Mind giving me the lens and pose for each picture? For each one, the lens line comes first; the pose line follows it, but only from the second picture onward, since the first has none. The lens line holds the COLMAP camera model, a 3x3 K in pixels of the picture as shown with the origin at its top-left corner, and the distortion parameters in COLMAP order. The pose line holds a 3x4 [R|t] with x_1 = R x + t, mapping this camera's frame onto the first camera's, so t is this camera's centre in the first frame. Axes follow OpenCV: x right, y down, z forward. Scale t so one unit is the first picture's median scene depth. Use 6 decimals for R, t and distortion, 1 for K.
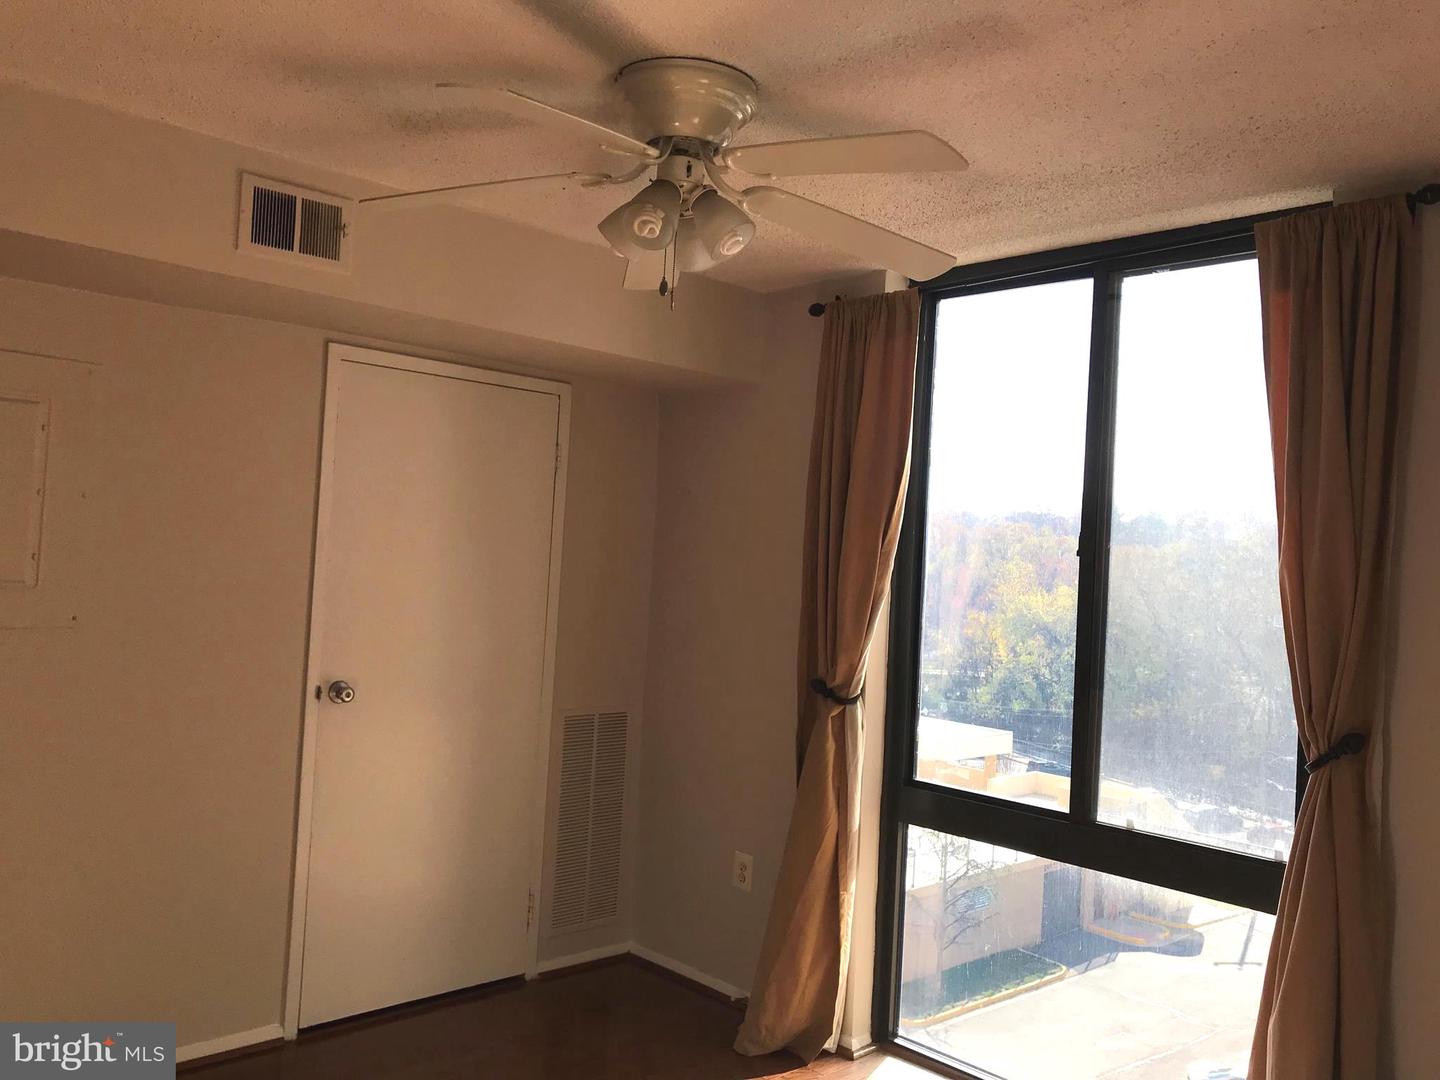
lens RADIAL K [[1171.0, 0, 720.0], [0, 1171.0, 540.0], [0, 0, 1]] dist [0.010975, -0.009656]
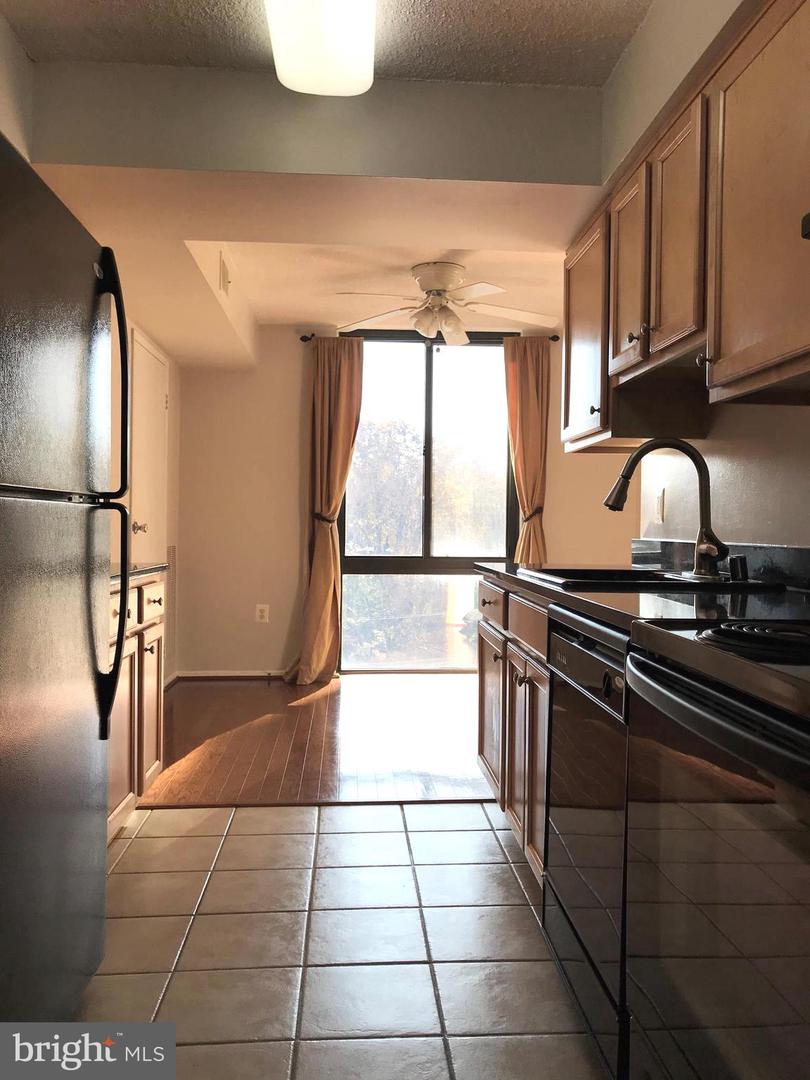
lens RADIAL K [[878.3, 0, 405.0], [0, 878.3, 540.0], [0, 0, 1]] dist [0.010975, -0.009656]
pose [[0.628033, -0.076117, 0.774455, -1.000956], [0.011853, 0.996025, 0.088283, 0.024649], [-0.778096, -0.046265, 0.626439, -0.142692]]
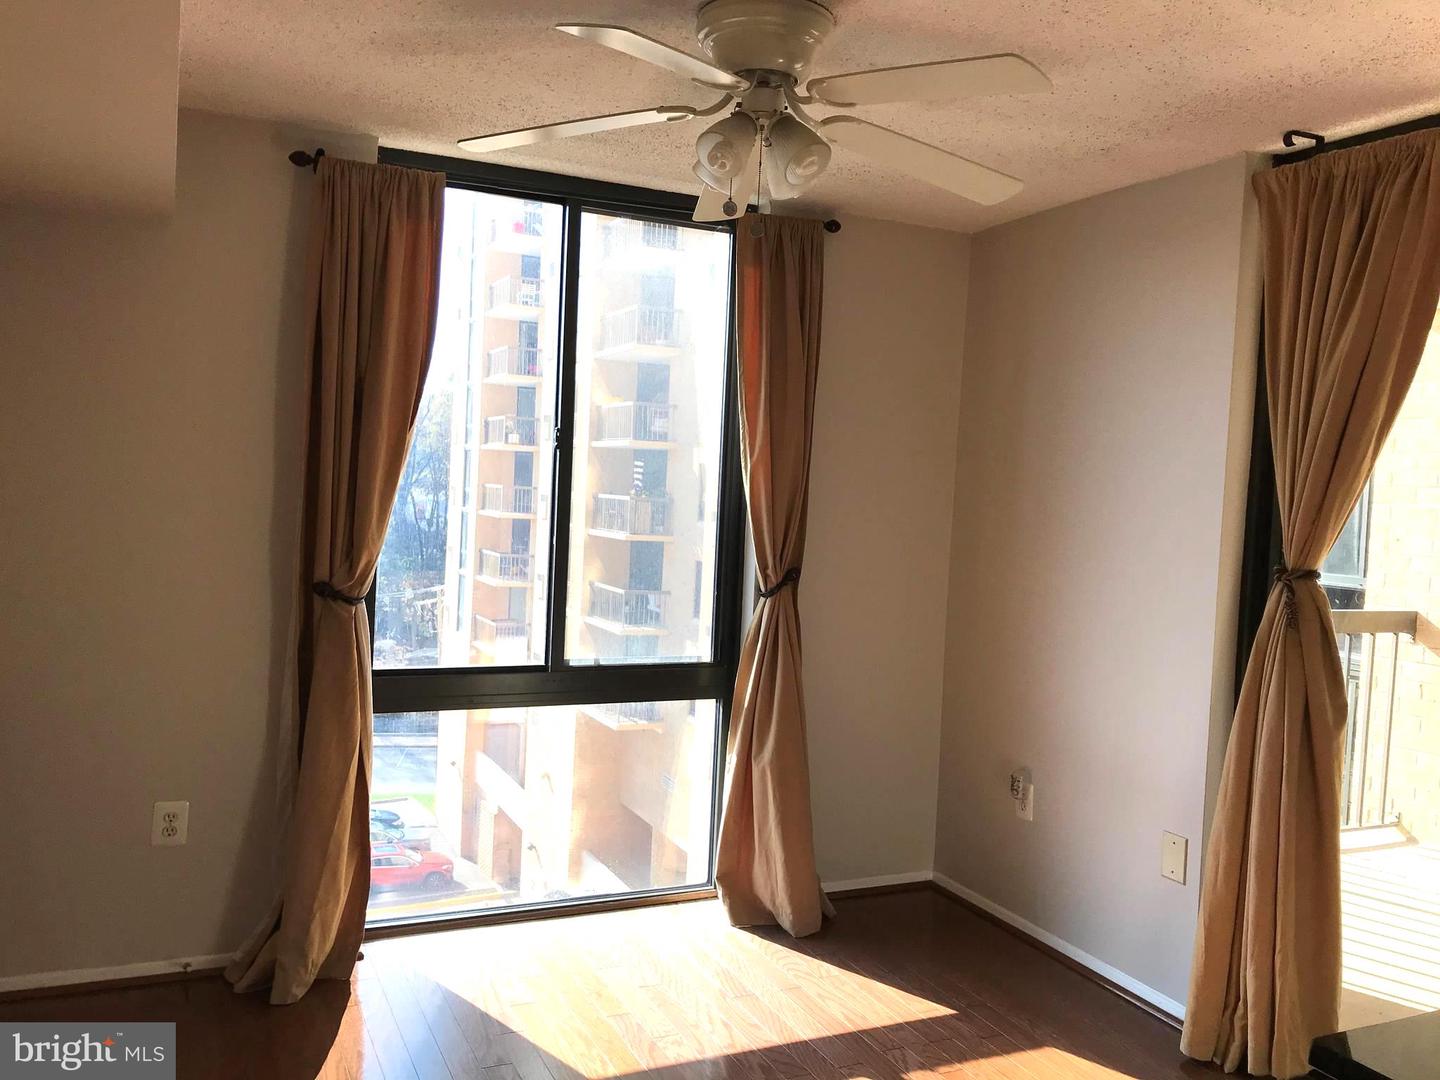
lens RADIAL K [[1171.0, 0, 720.0], [0, 1171.0, 540.0], [0, 0, 1]] dist [0.010975, -0.009656]
pose [[0.315512, -0.103644, 0.943244, -0.626775], [-0.053794, 0.990465, 0.126827, -0.043389], [-0.947395, -0.090756, 0.306928, 0.394623]]
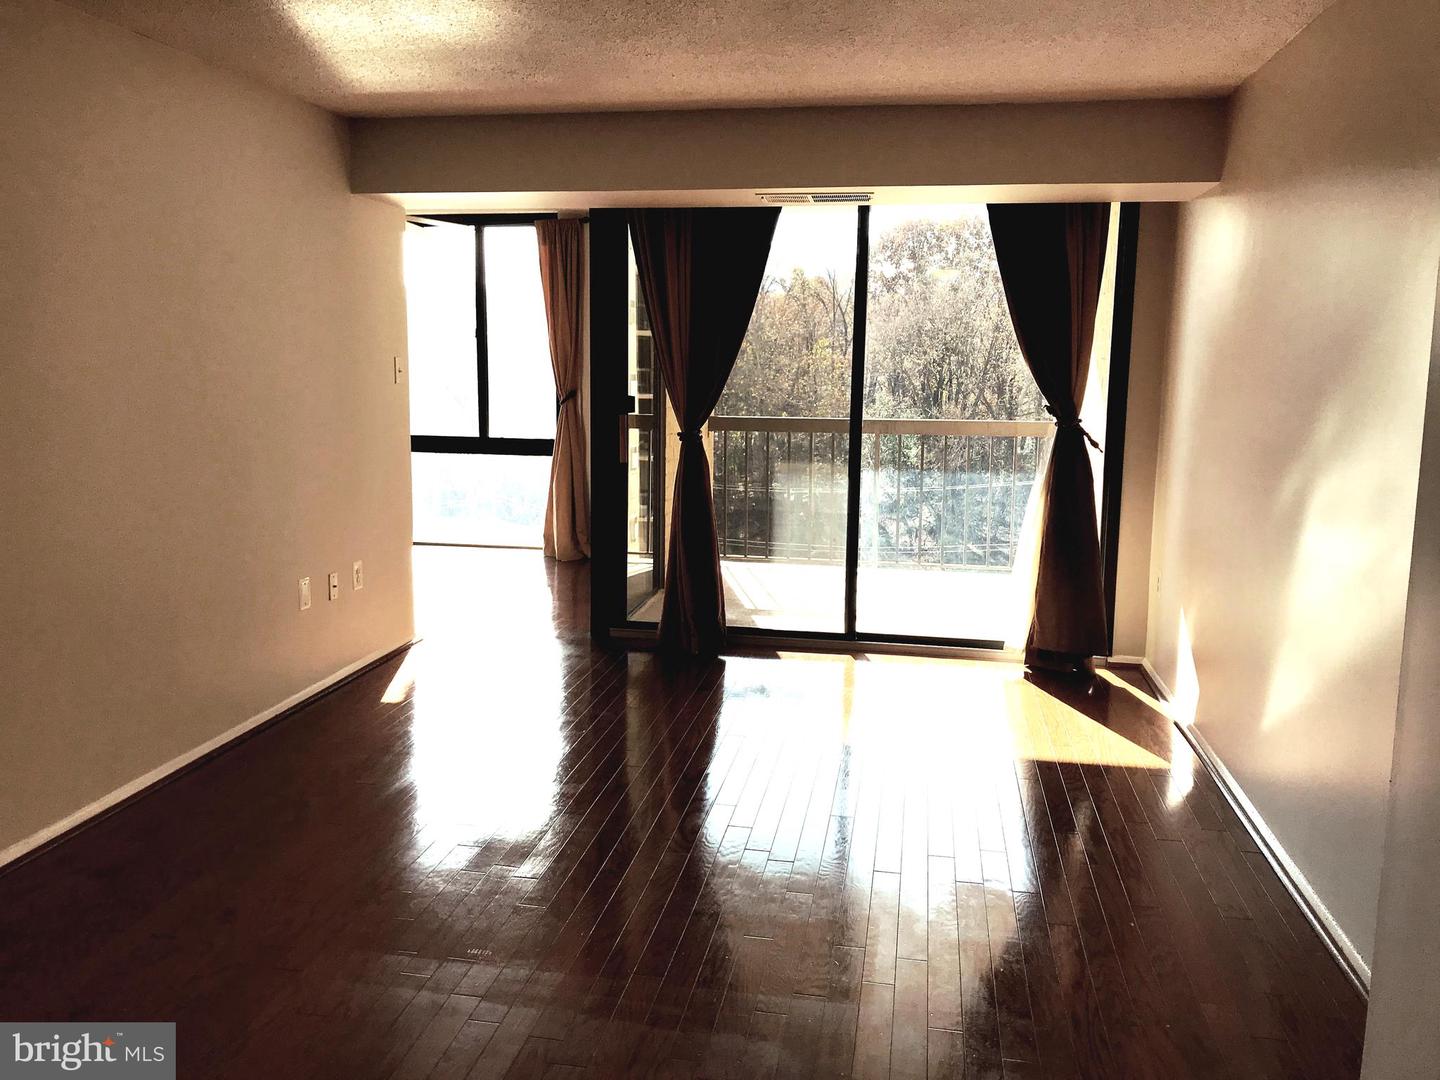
lens RADIAL K [[1171.0, 0, 720.0], [0, 1171.0, 540.0], [0, 0, 1]] dist [0.010975, -0.009656]
pose [[0.806045, -0.134086, 0.576465, -0.681684], [0.021936, 0.980098, 0.197299, -0.039171], [-0.591447, -0.146387, 0.792945, -1.209926]]
